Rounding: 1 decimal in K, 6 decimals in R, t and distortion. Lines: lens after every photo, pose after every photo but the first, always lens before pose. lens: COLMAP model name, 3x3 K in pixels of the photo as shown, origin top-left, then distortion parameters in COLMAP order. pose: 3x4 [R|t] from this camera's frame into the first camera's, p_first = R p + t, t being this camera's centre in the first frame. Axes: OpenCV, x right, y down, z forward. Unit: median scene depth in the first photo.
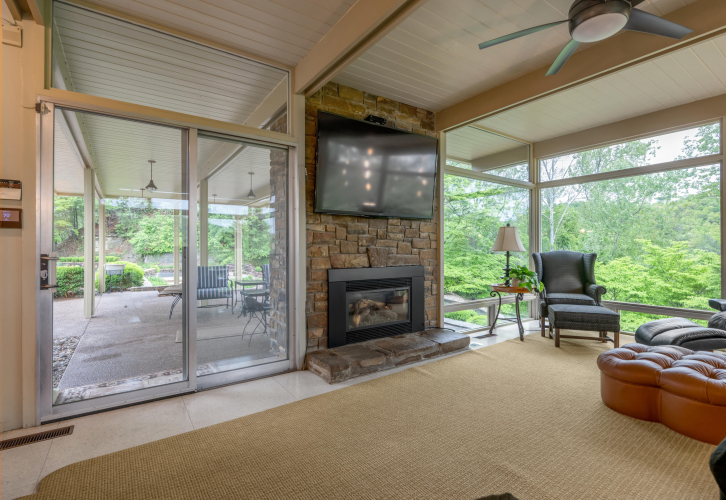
lens RADIAL K [[358.1, 0, 358.7], [0, 358.1, 248.3], [0, 0, 1]] dist [-0.022002, 0.000031]
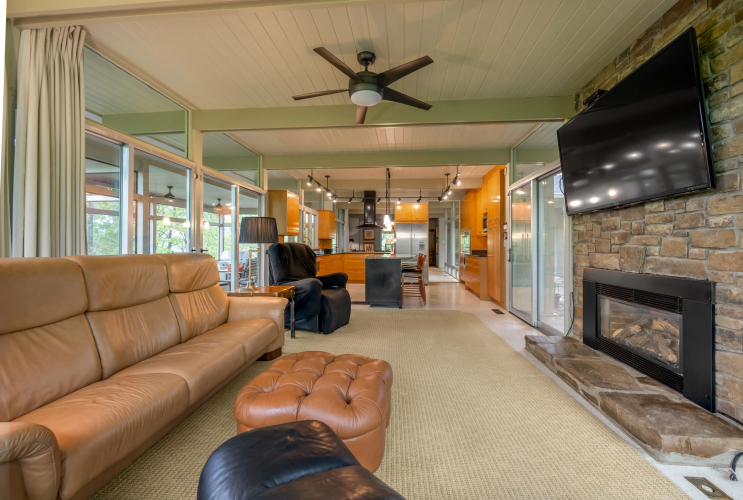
lens RADIAL K [[299.0, 0, 370.8], [0, 299.0, 239.8], [0, 0, 1]] dist [-0.006630, 0.000866]
pose [[-0.659286, -0.017642, -0.751686, 0.907901], [-0.005254, 0.999808, -0.018857, -0.000640], [0.751874, -0.008483, -0.659252, 1.028005]]
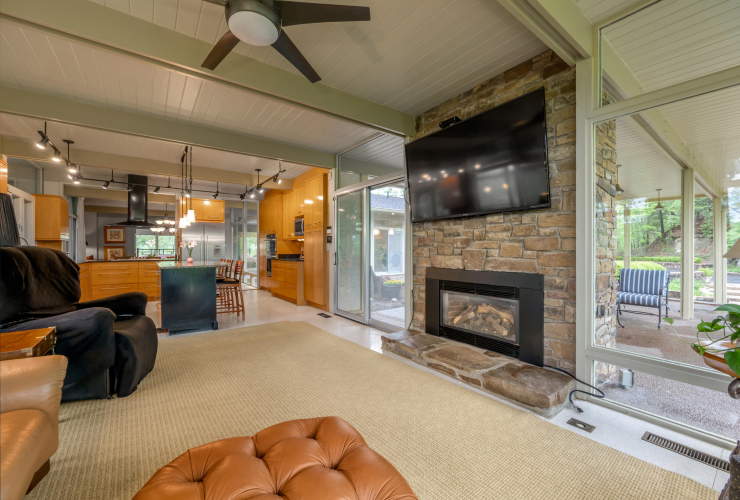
lens RADIAL K [[297.8, 0, 360.0], [0, 297.8, 248.4], [0, 0, 1]] dist [-0.006630, 0.000866]
pose [[0.003104, -0.005158, -0.999982, 0.856020], [0.001291, 0.999986, -0.005154, -0.001165], [0.999994, -0.001275, 0.003111, 0.718713]]
